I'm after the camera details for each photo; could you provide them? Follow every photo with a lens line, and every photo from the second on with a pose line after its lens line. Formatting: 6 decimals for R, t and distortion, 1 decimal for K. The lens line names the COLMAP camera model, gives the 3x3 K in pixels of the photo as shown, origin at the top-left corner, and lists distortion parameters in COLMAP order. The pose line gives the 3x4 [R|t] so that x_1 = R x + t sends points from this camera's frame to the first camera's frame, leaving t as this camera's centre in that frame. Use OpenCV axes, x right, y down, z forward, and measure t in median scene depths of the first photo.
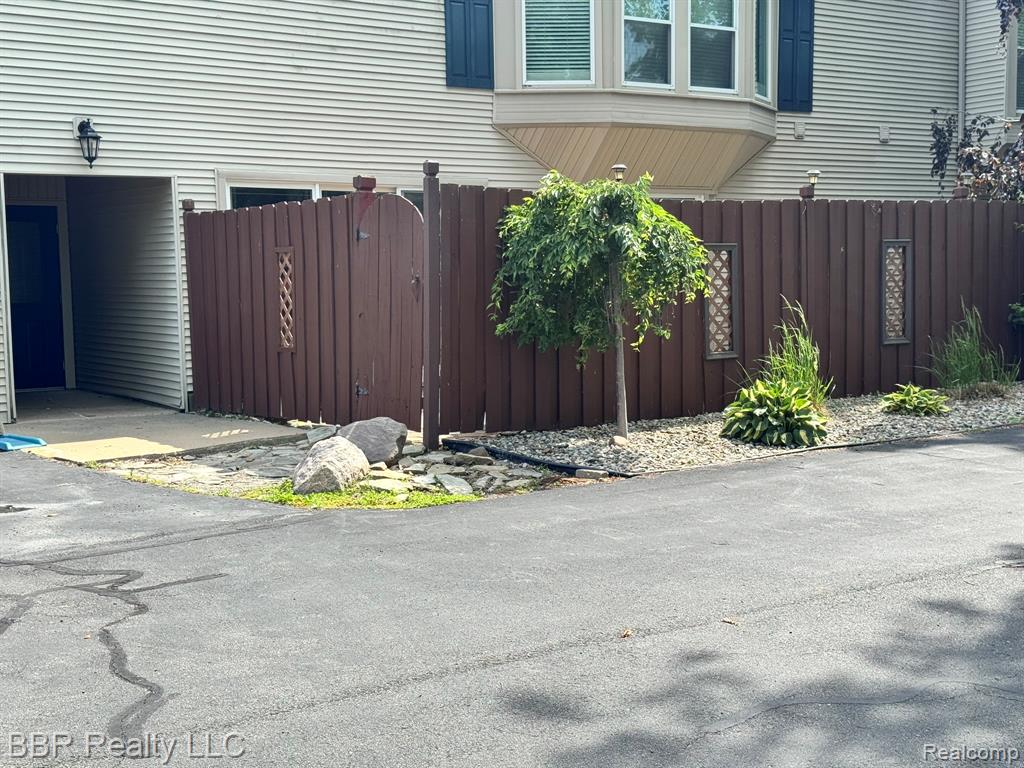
lens RADIAL K [[1432.9, 0, 512.0], [0, 1432.9, 384.0], [0, 0, 1]] dist [0.029485, 0.021198]
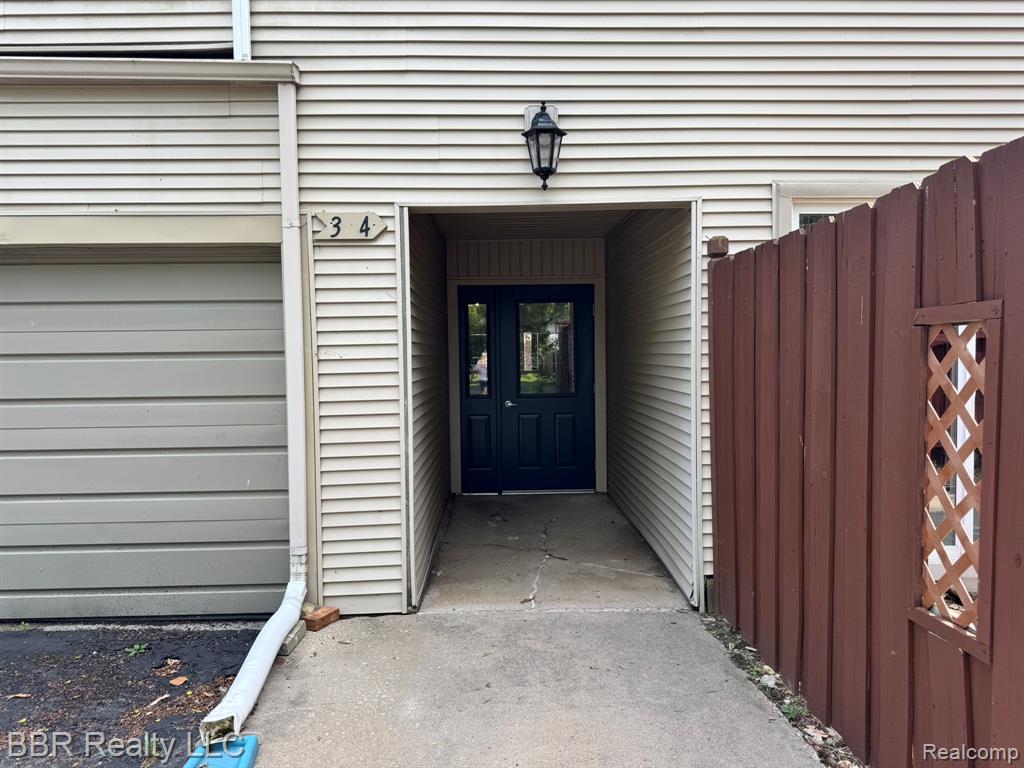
lens RADIAL K [[729.9, 0, 513.8], [0, 729.9, 398.8], [0, 0, 1]] dist [0.111993, -0.000204]
pose [[0.836235, 0.031871, -0.547445, -0.130824], [-0.034822, 0.999381, 0.004991, -0.063712], [0.547265, 0.014889, 0.836827, 0.712241]]
